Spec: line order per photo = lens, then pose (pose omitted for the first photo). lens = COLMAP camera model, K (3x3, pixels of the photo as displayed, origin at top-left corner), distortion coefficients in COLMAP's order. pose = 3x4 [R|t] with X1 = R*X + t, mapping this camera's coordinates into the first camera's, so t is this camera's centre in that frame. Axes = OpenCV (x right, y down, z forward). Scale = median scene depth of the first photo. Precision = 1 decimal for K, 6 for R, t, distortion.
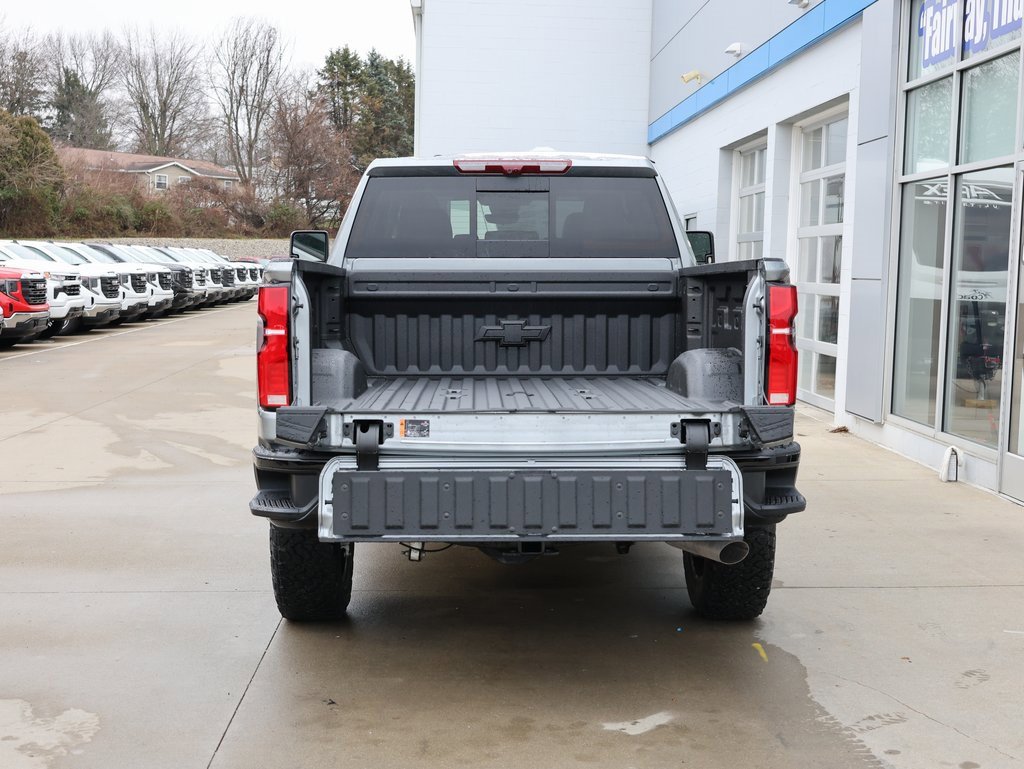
lens RADIAL K [[1445.5, 0, 512.0], [0, 1445.5, 384.5], [0, 0, 1]] dist [-0.007265, 0.010896]
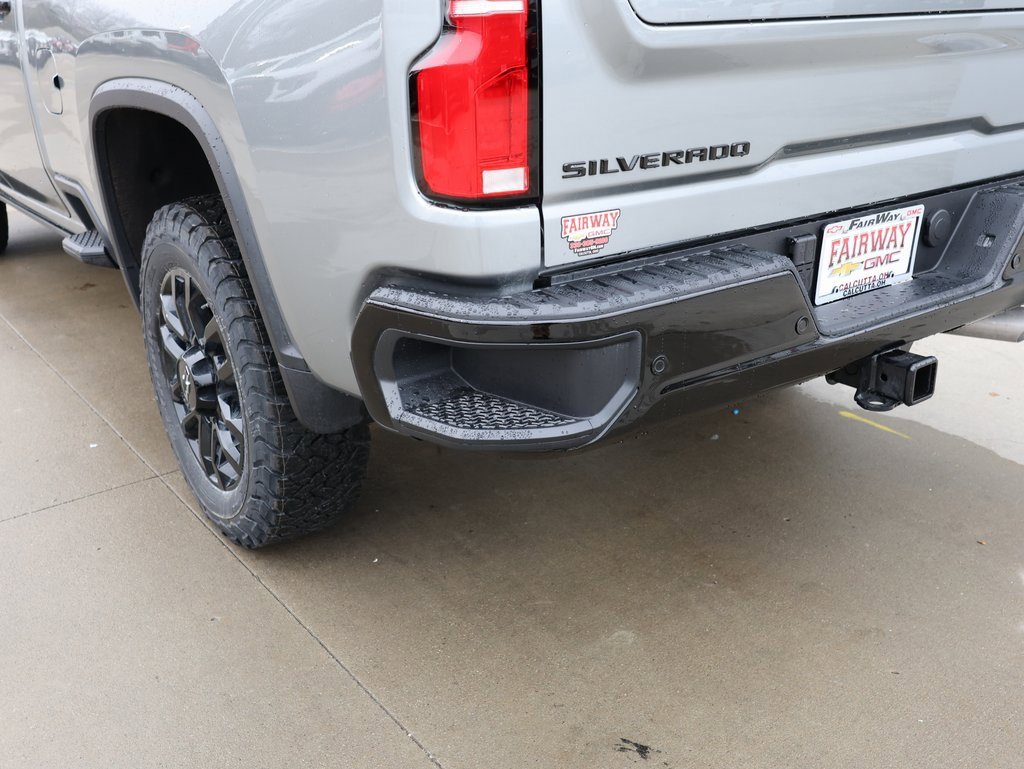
lens RADIAL K [[996.0, 0, 512.0], [0, 996.0, 384.5], [0, 0, 1]] dist [0.010951, 0.004828]
pose [[0.825975, -0.220505, 0.518790, -0.305307], [0.072185, 0.954115, 0.290608, -0.015891], [-0.559066, -0.202586, 0.803992, 0.715821]]
